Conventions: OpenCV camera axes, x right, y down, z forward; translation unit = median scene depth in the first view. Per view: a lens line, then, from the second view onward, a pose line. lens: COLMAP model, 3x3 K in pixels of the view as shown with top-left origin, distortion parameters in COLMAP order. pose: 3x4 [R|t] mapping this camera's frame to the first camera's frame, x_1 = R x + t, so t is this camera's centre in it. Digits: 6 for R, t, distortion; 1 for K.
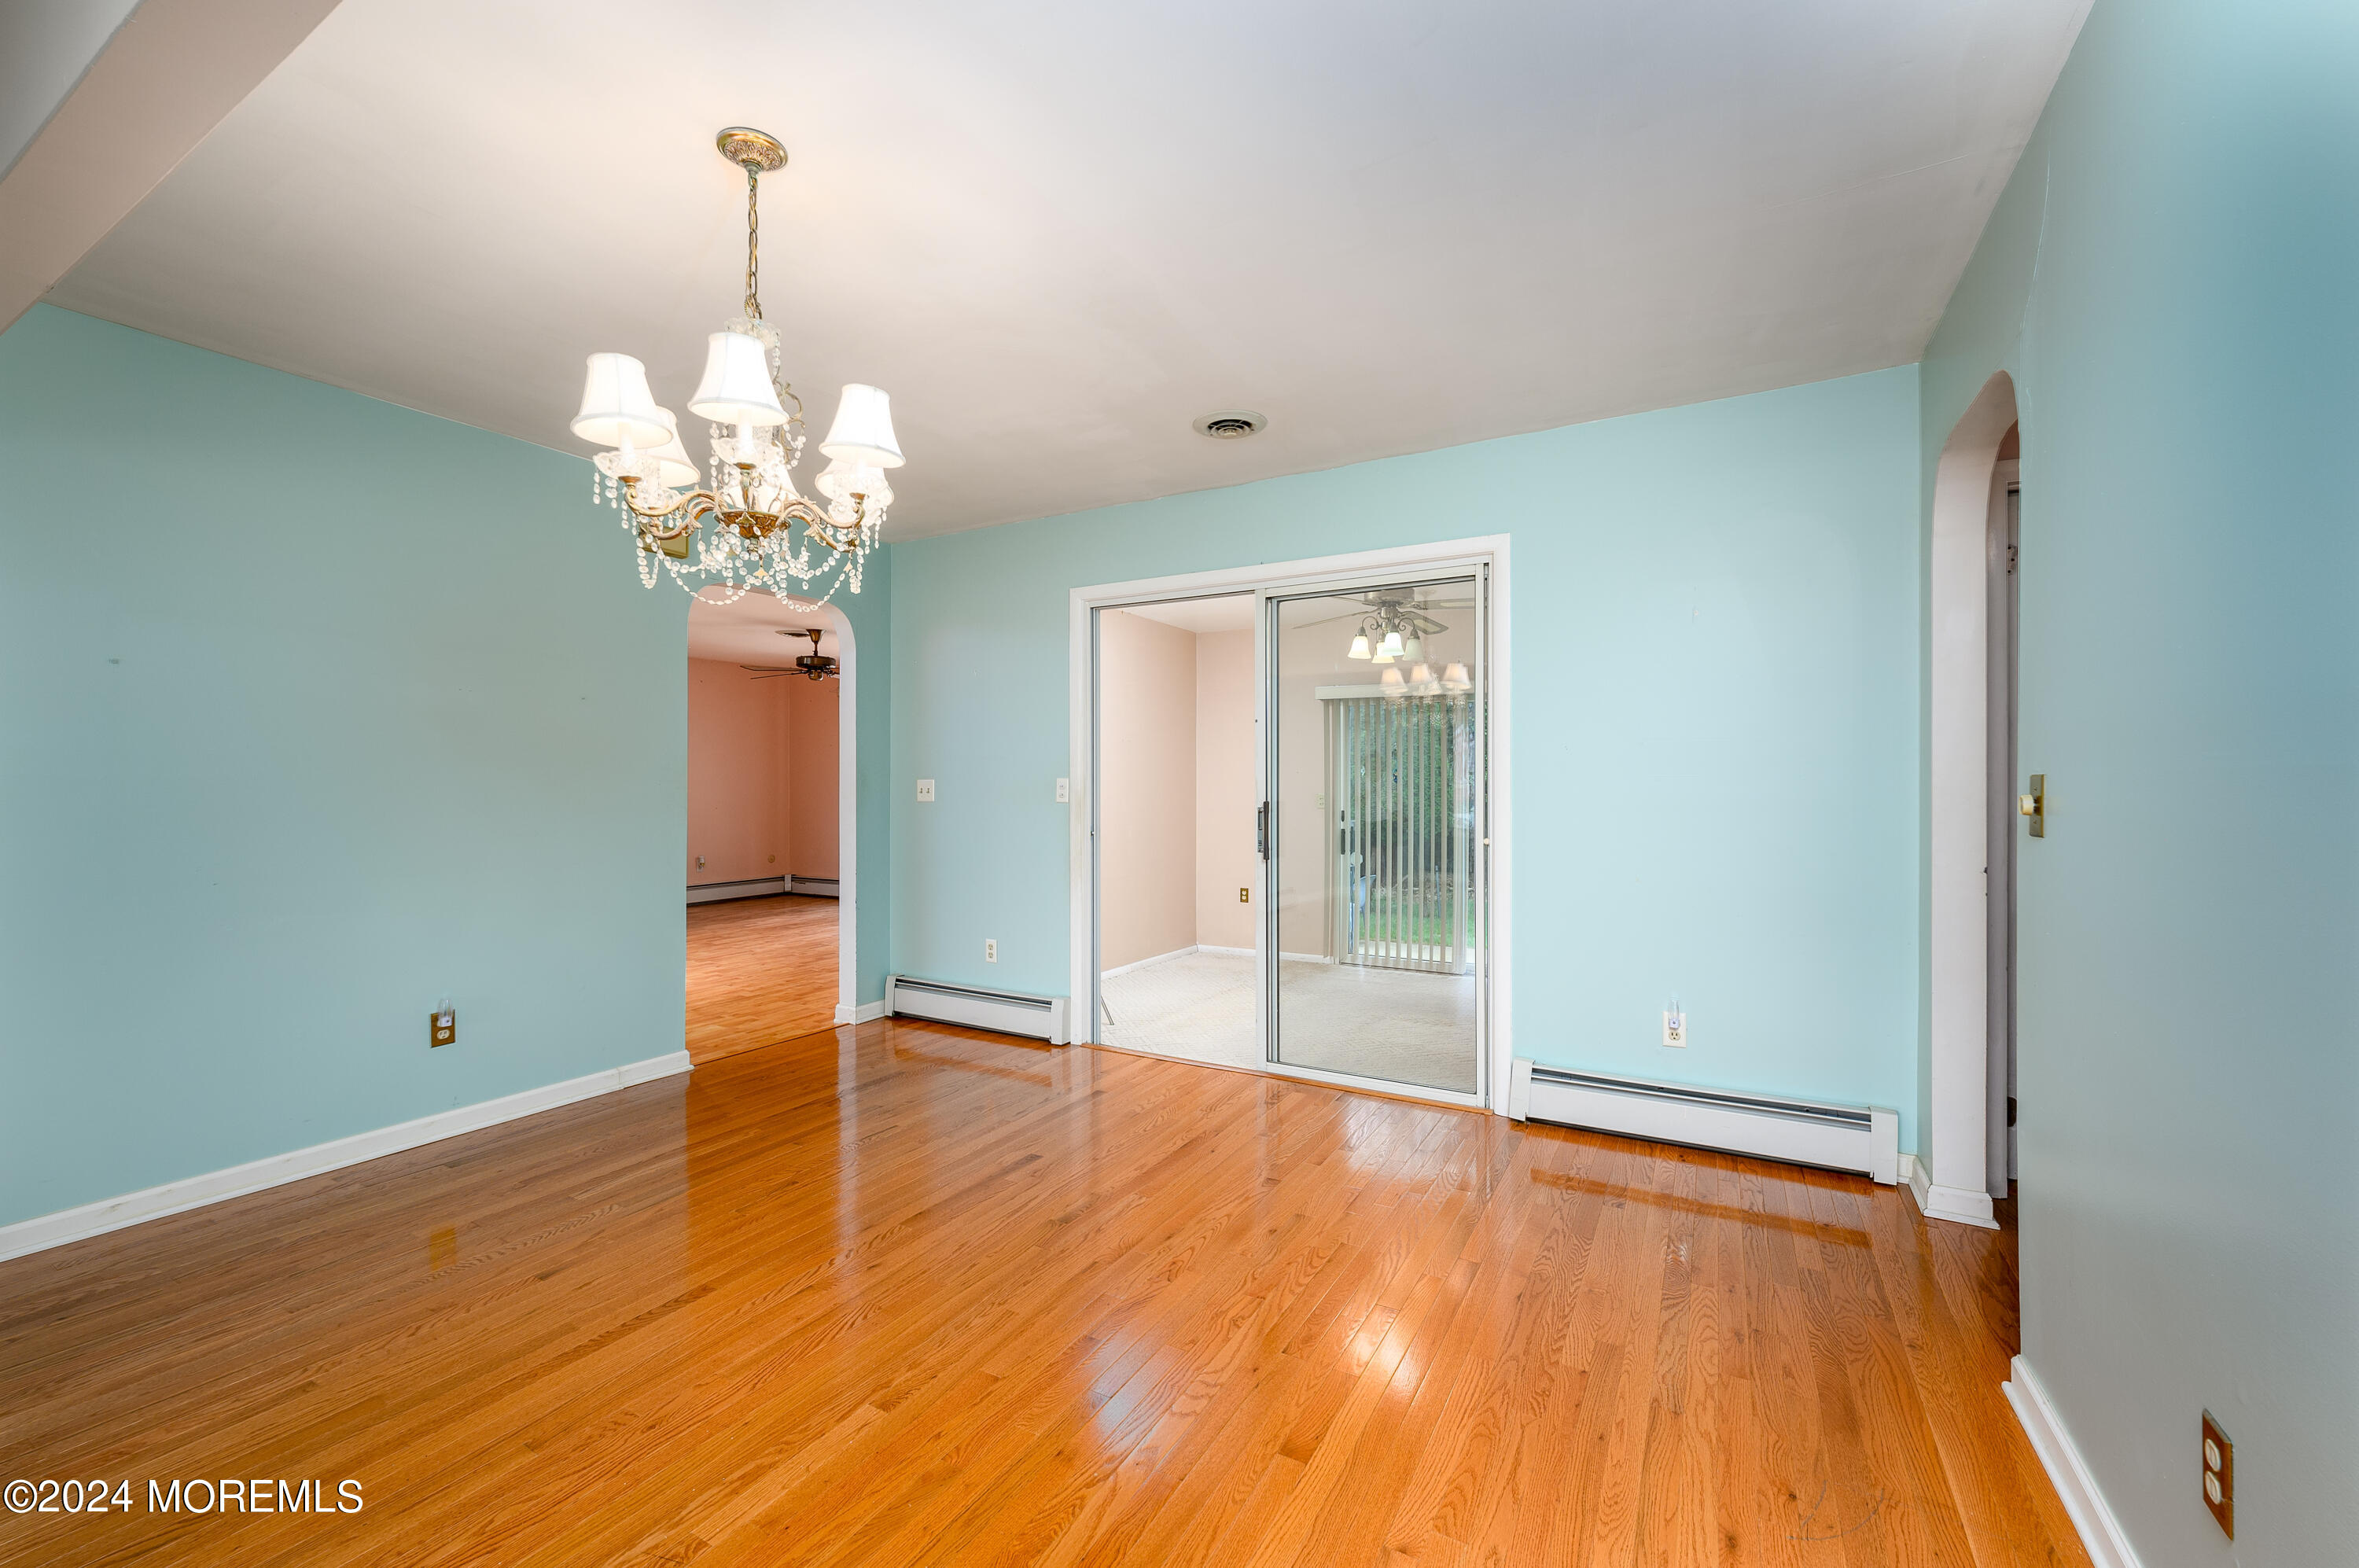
lens RADIAL K [[939.1, 0, 1184.2], [0, 939.1, 789.4], [0, 0, 1]] dist [-0.000580, 0.000184]
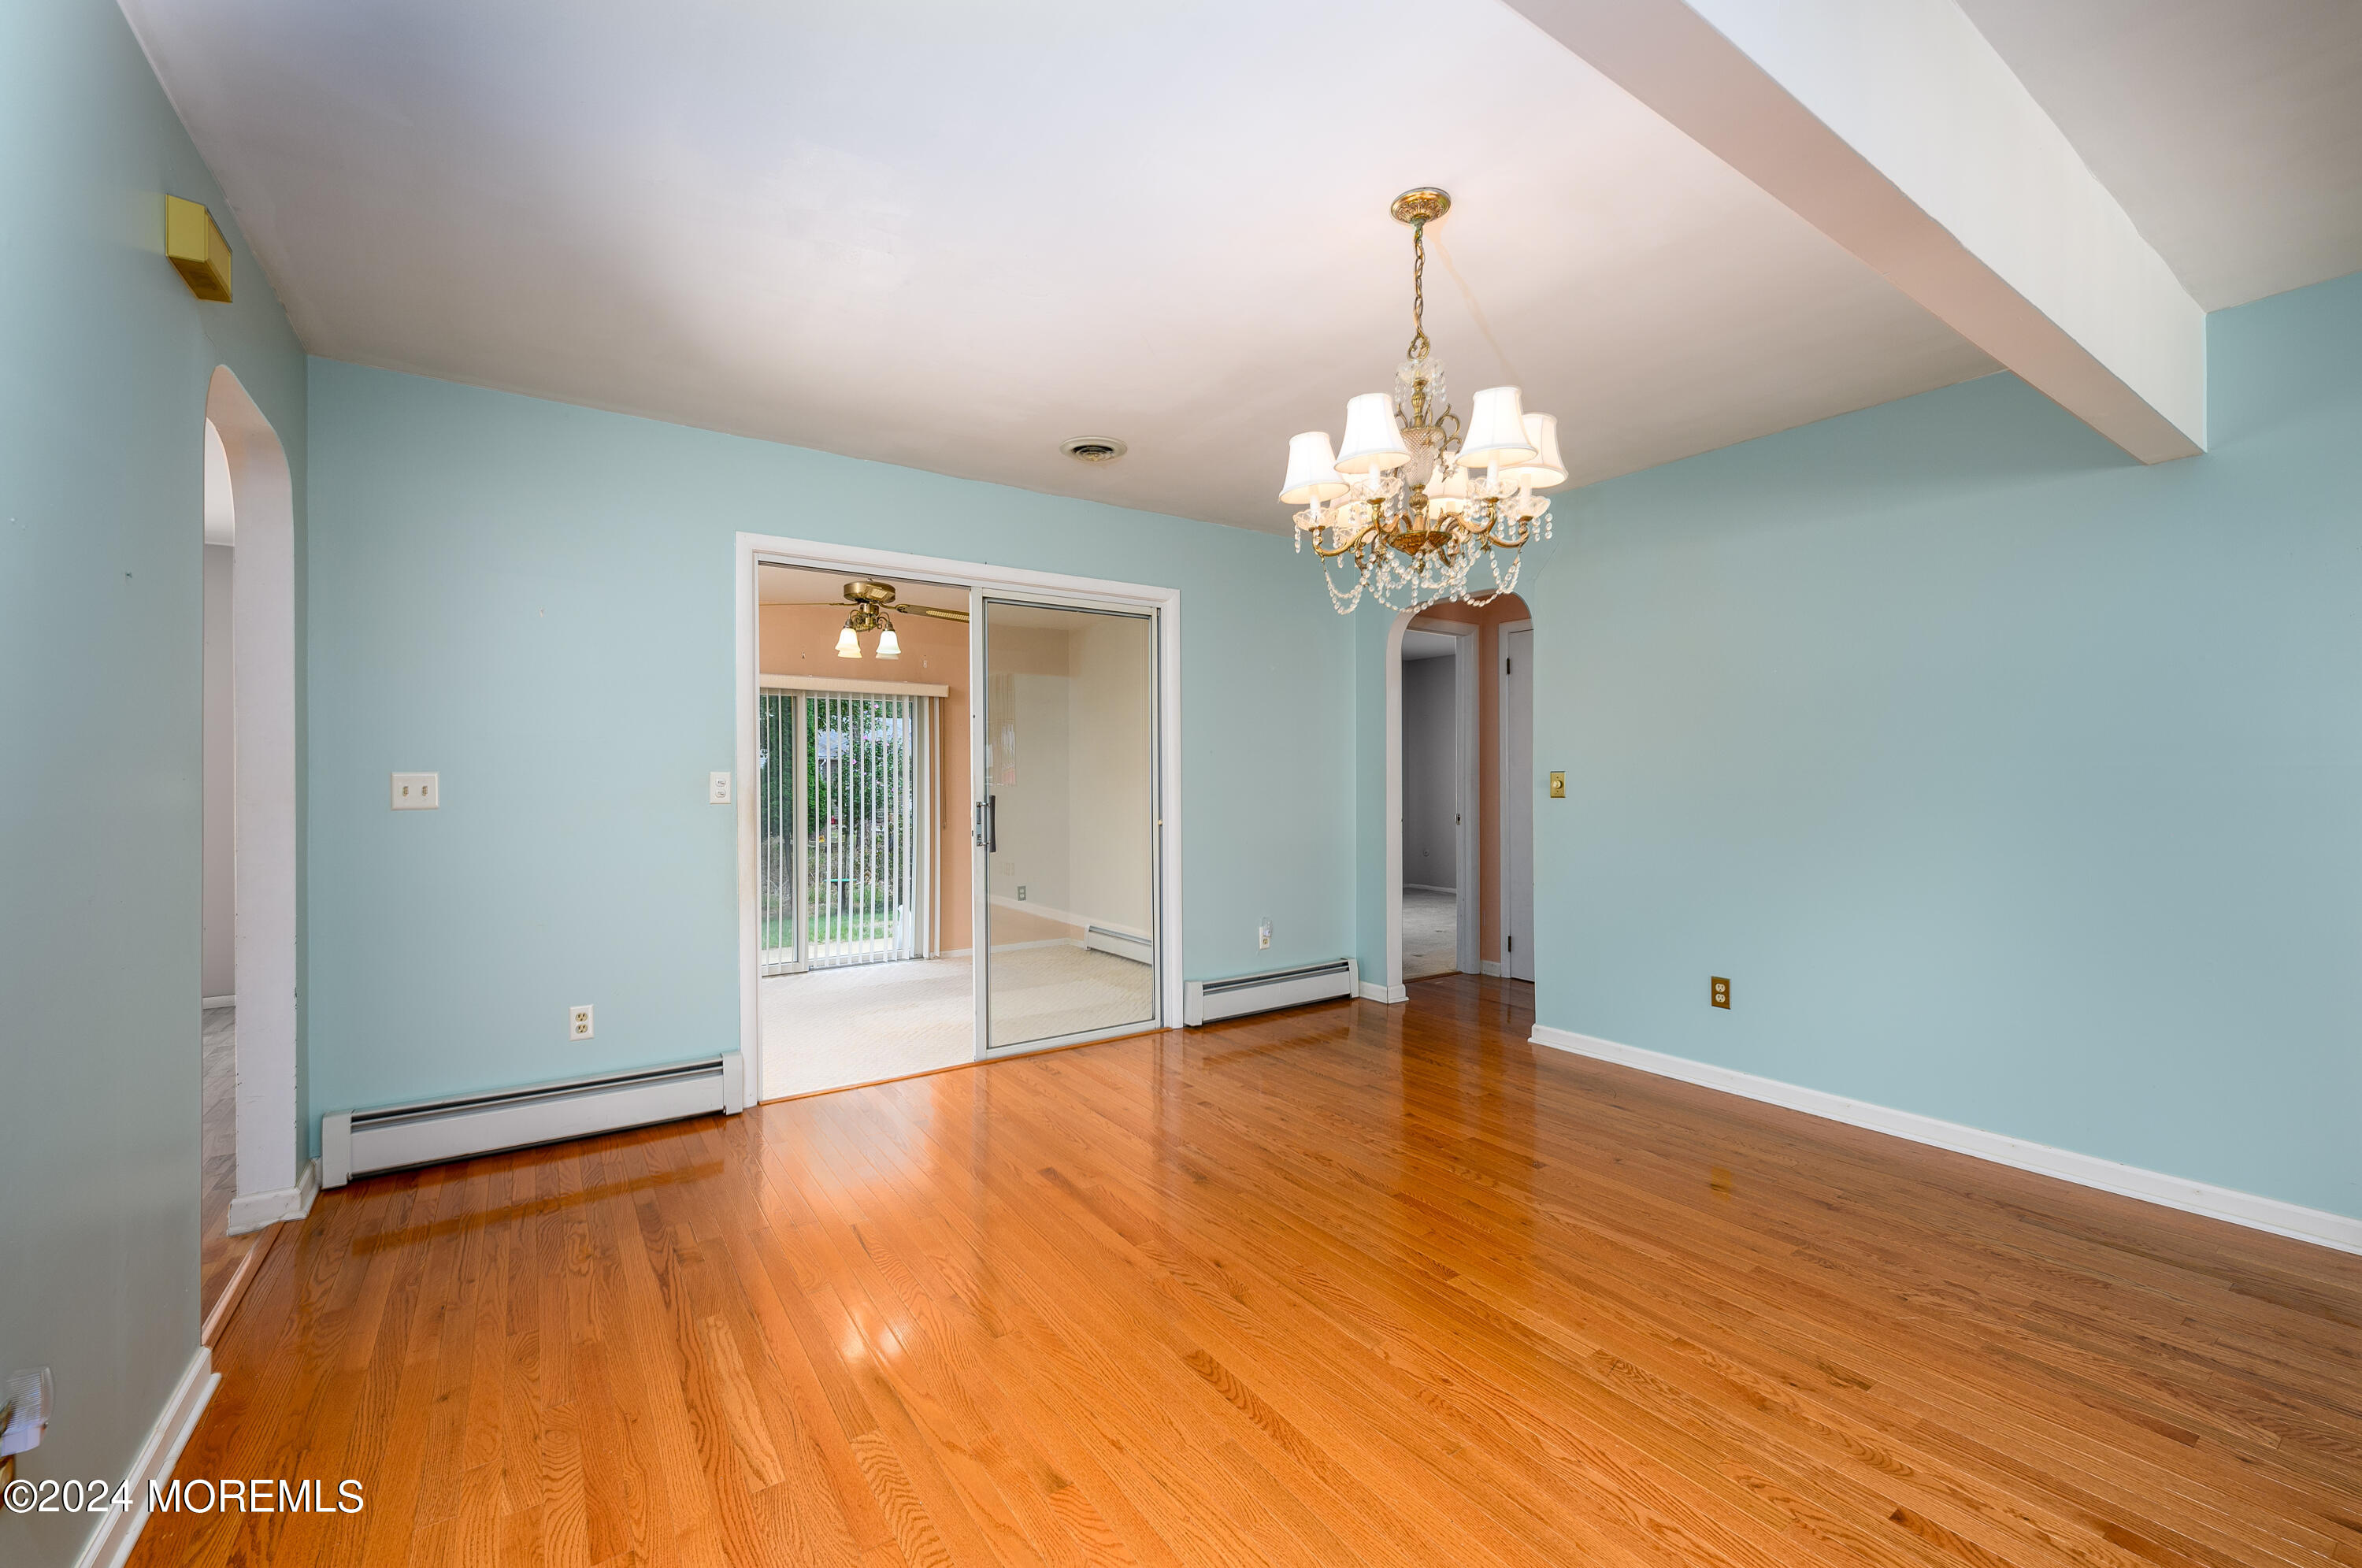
lens RADIAL K [[944.5, 0, 1176.7], [0, 944.5, 787.2], [0, 0, 1]] dist [0.000977, -0.000043]
pose [[0.440287, -0.008546, 0.897816, -0.843706], [0.007533, 0.999955, 0.005823, -0.000733], [-0.897826, 0.004199, 0.440331, 0.405945]]
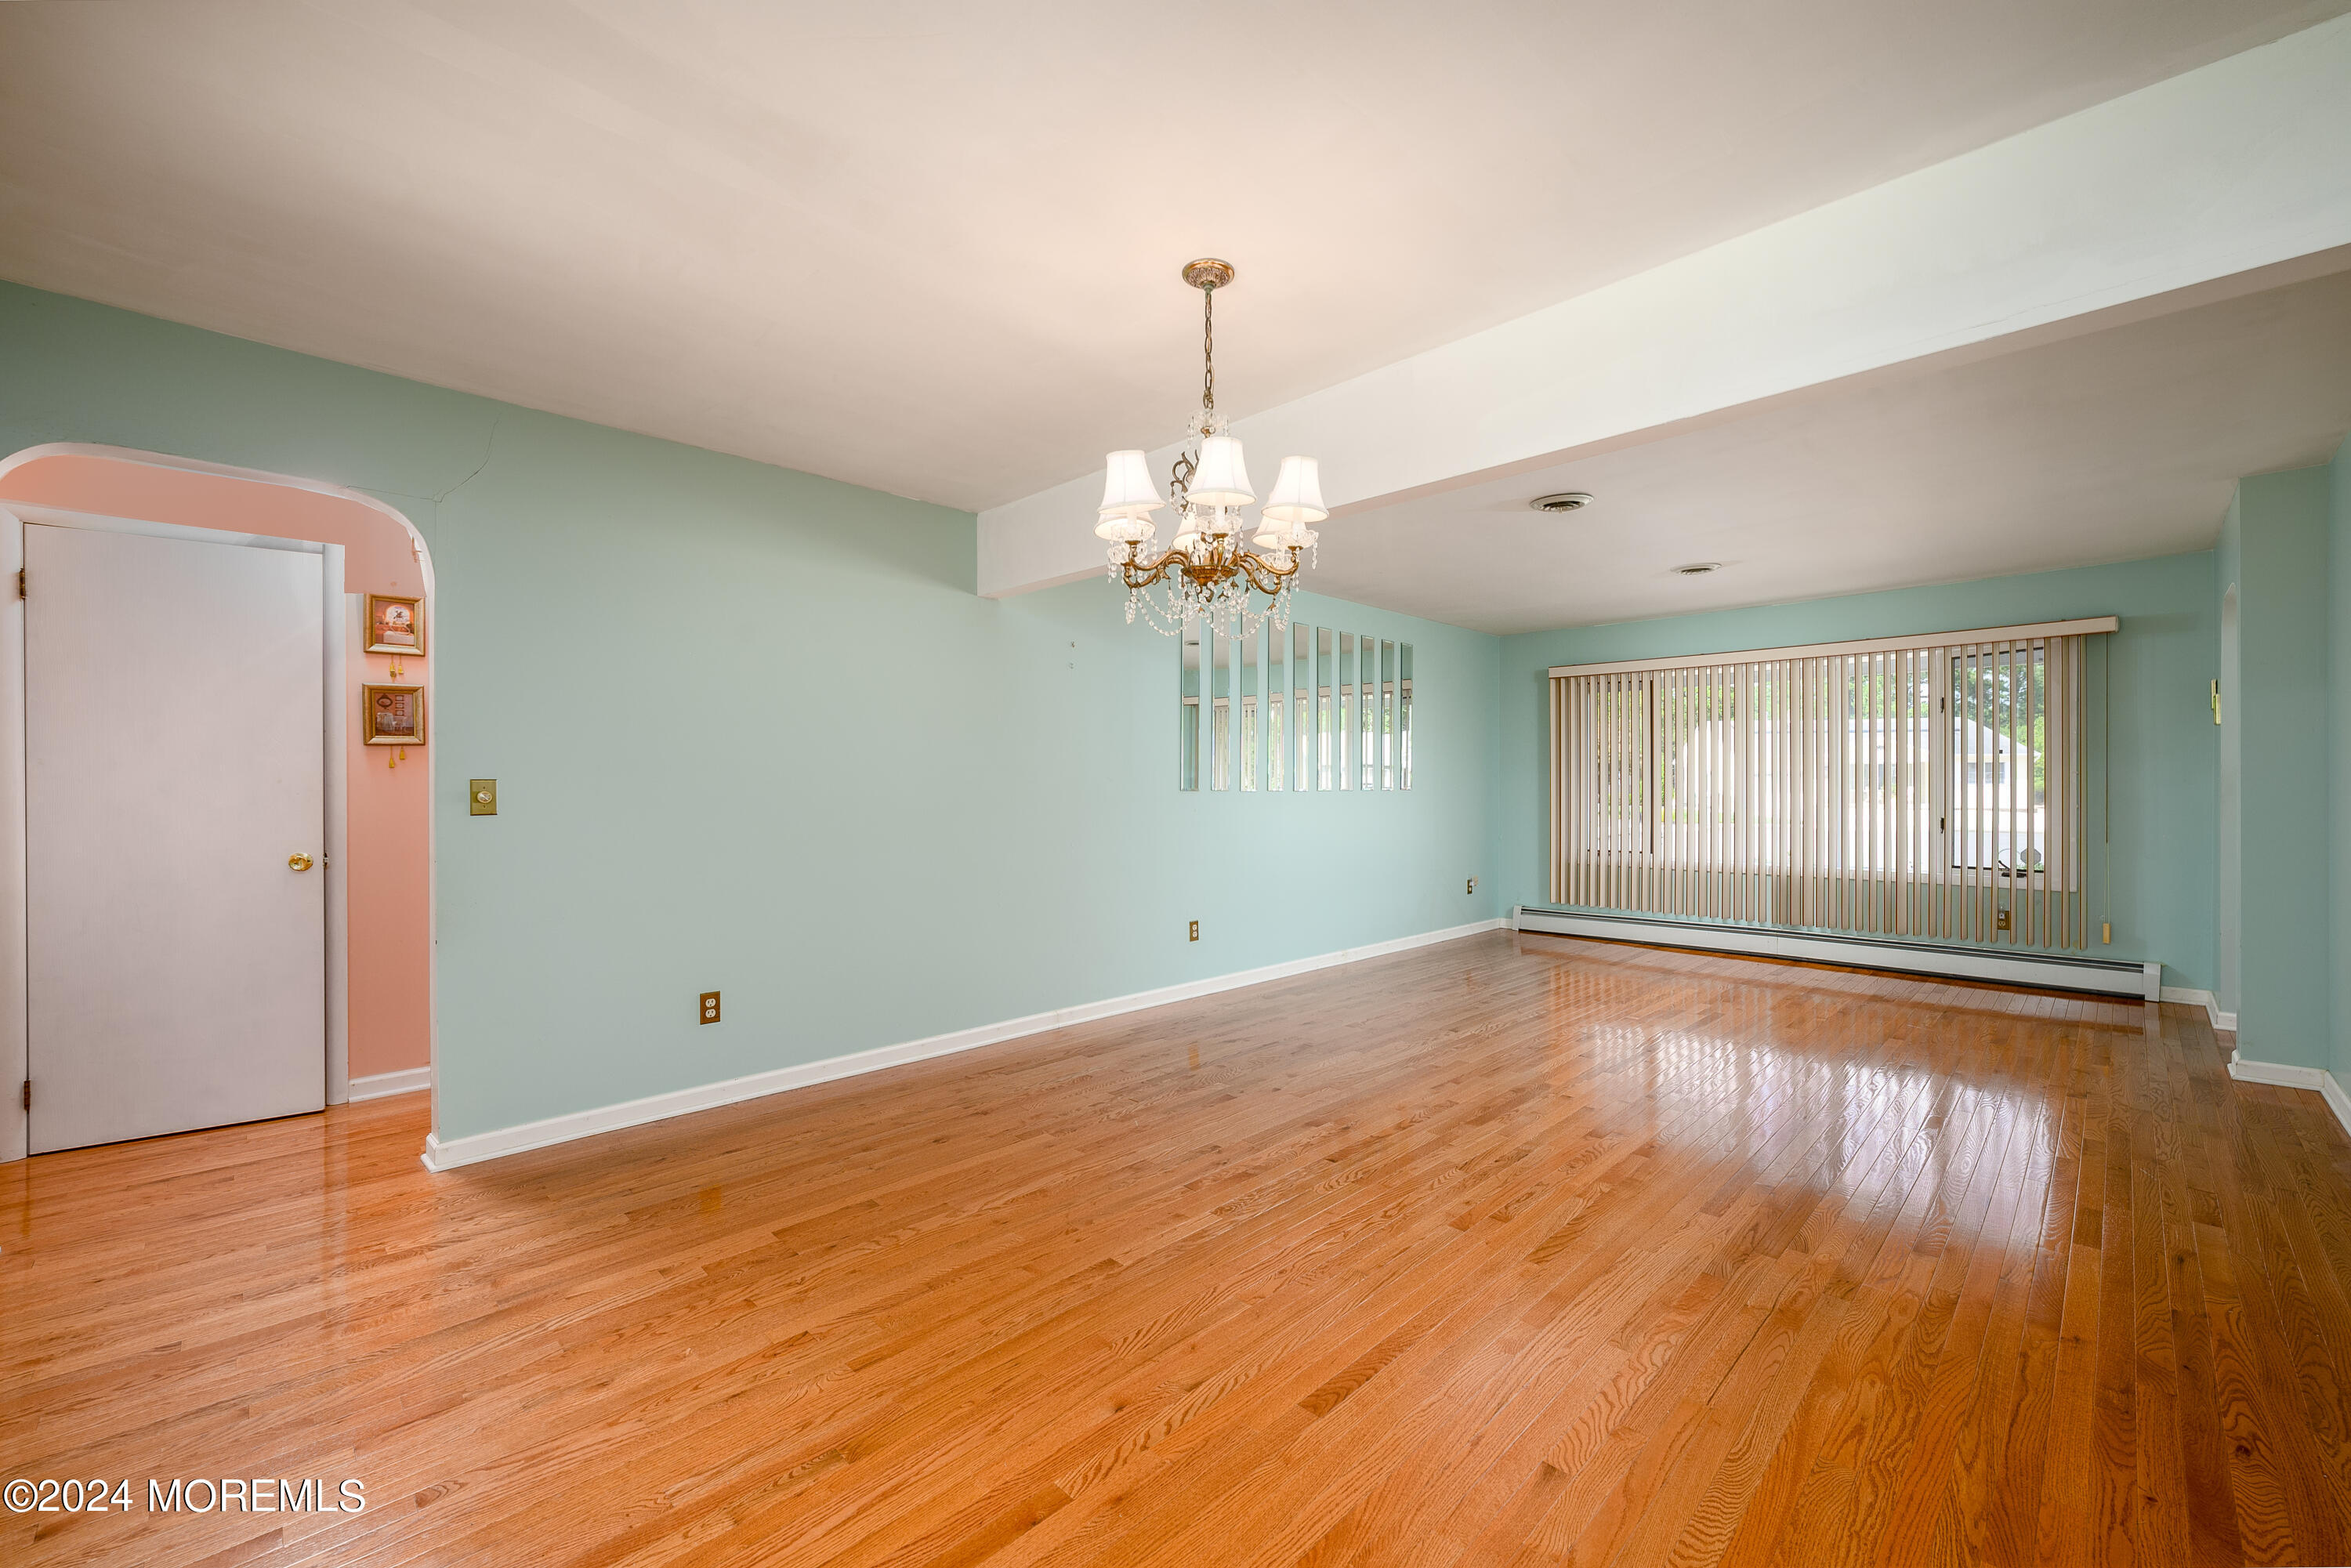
lens RADIAL K [[947.2, 0, 1177.3], [0, 947.2, 799.6], [0, 0, 1]] dist [0.003491, -0.000371]
pose [[-0.963838, -0.002608, 0.266477, -0.397689], [0.001990, 0.999854, 0.016983, -0.003187], [-0.266483, 0.016899, -0.963692, 1.173921]]
